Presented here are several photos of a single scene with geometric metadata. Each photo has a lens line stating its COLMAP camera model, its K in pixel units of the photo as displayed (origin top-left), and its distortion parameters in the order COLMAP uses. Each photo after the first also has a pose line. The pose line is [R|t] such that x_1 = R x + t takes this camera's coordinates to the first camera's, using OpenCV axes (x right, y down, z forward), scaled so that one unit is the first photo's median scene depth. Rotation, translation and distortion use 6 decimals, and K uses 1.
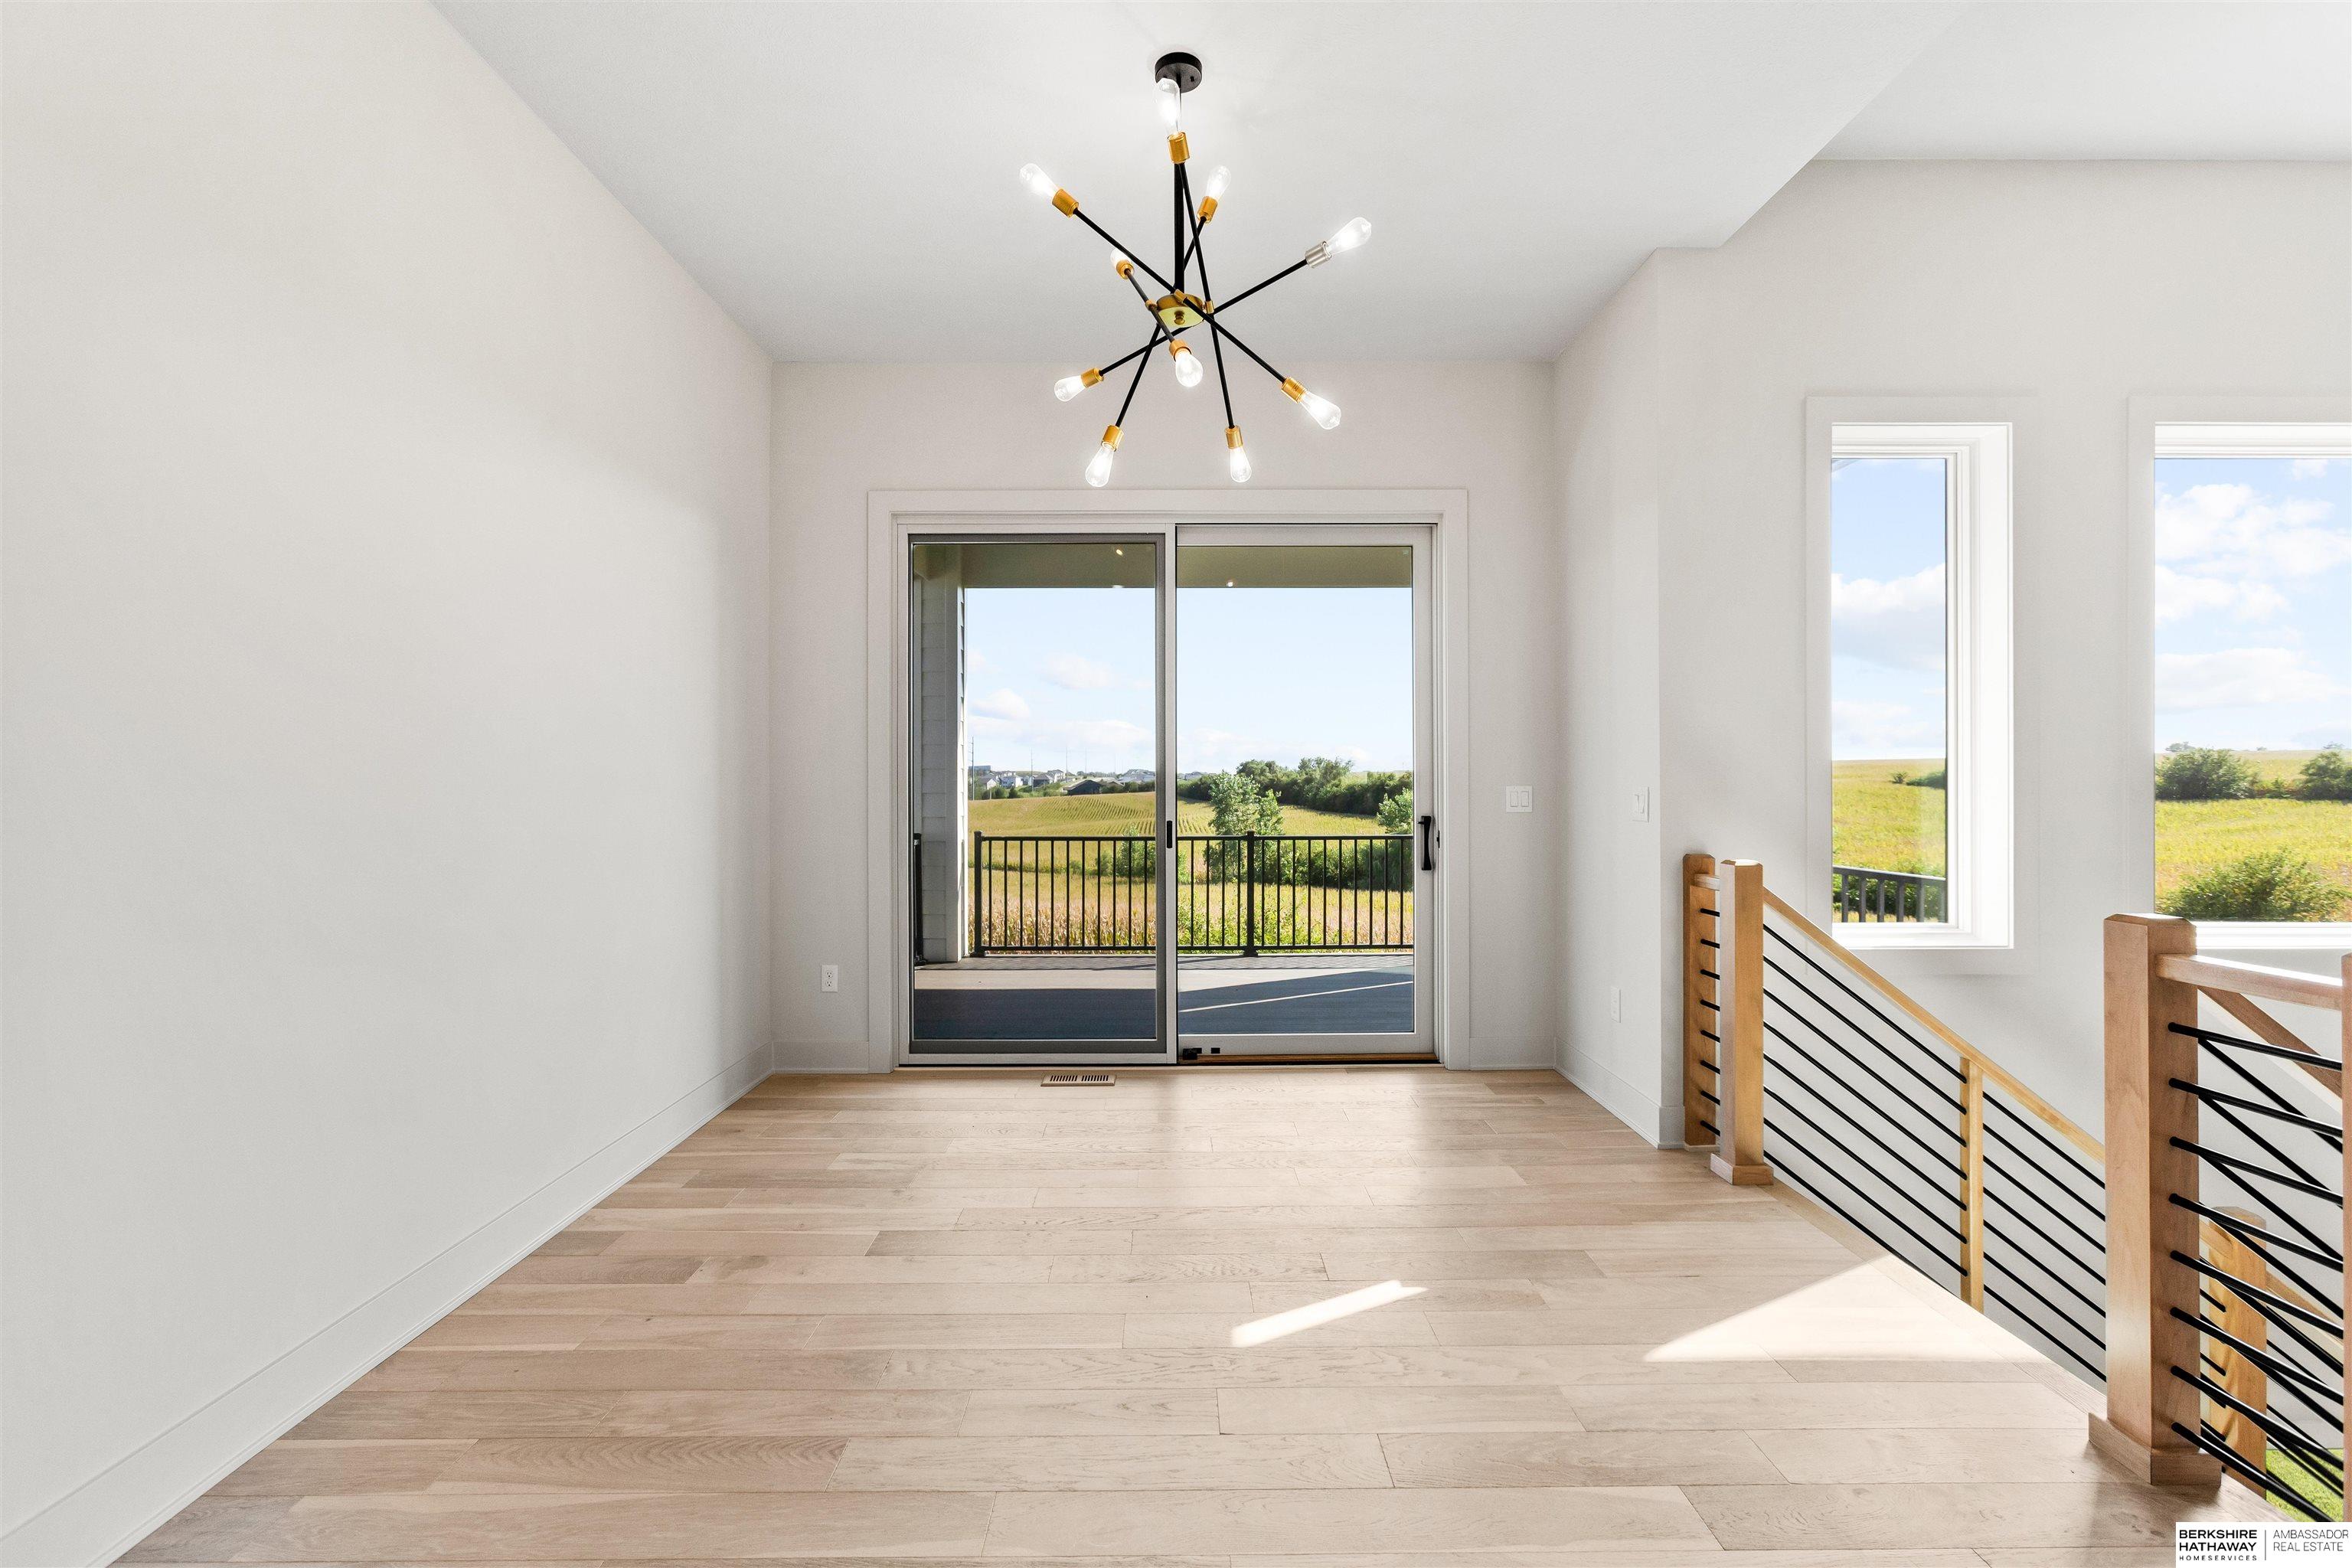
lens RADIAL K [[1055.4, 0, 1191.5], [0, 1055.4, 779.2], [0, 0, 1]] dist [-0.011217, 0.006285]
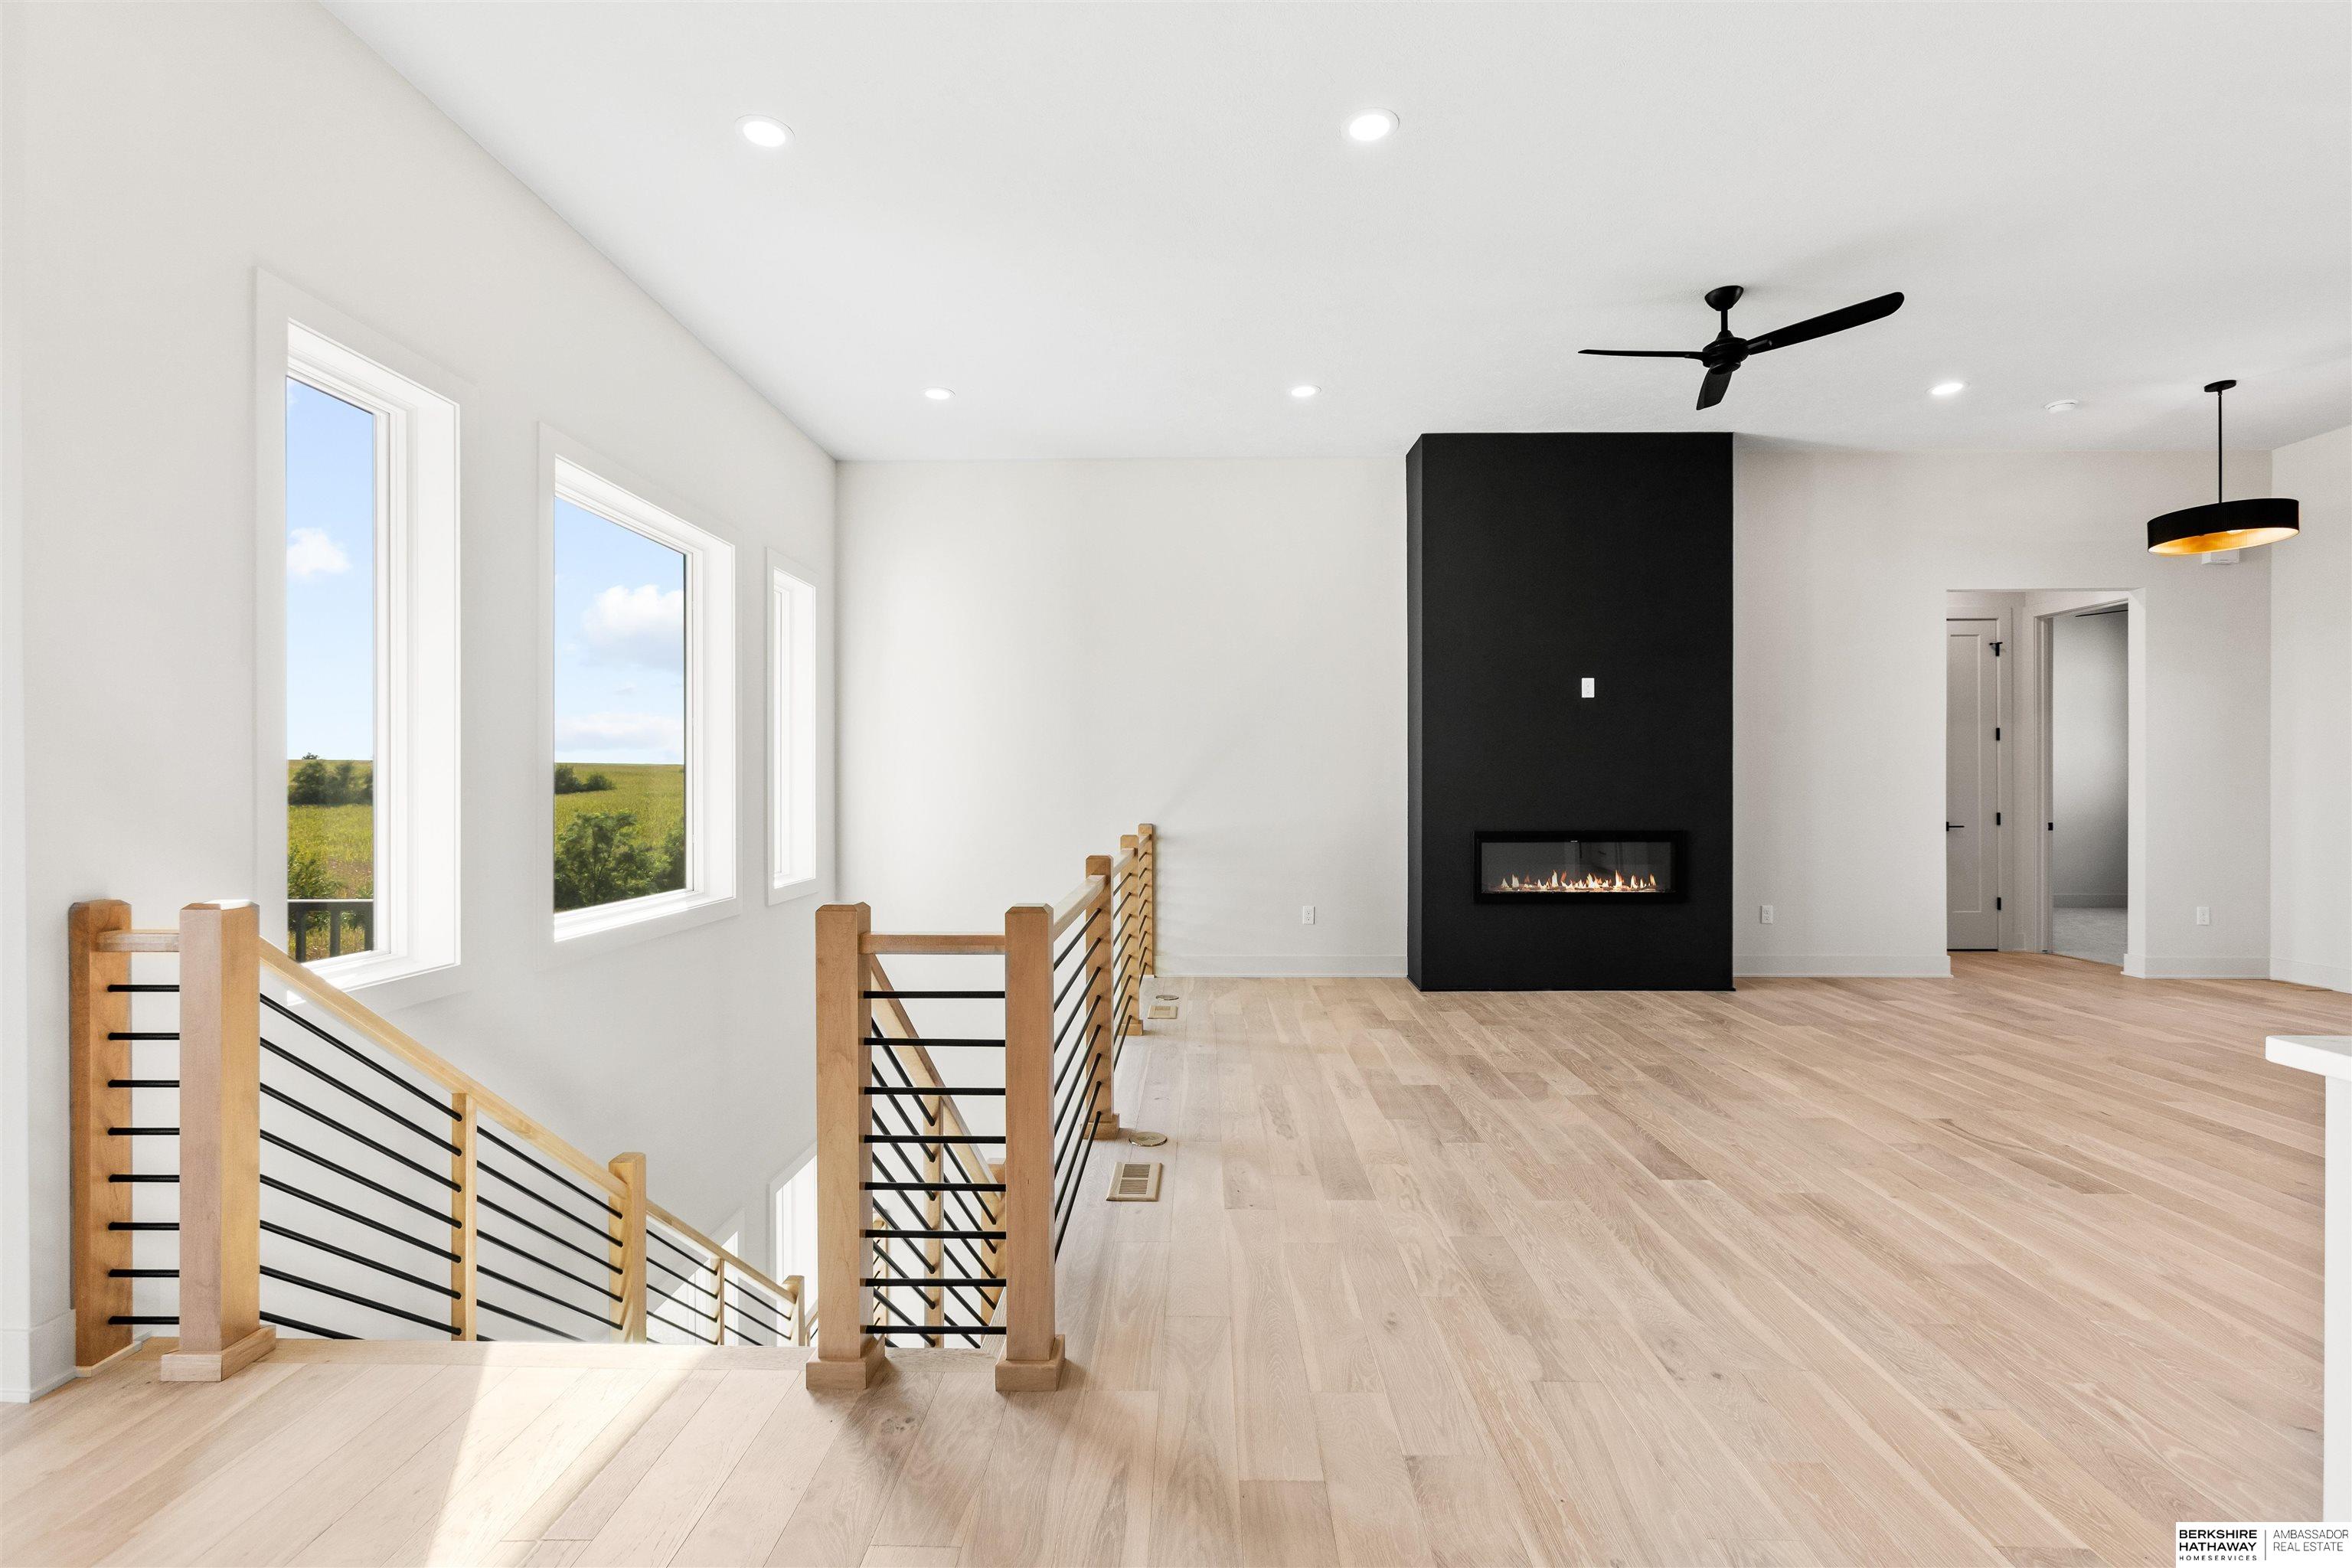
lens RADIAL K [[1055.4, 0, 1179.2], [0, 1055.4, 768.9], [0, 0, 1]] dist [-0.011217, 0.006285]
pose [[0.033132, 0.014410, 0.999347, -0.134896], [-0.003791, 0.999891, -0.014292, -0.002346], [-0.999444, -0.003315, 0.033183, 0.325244]]
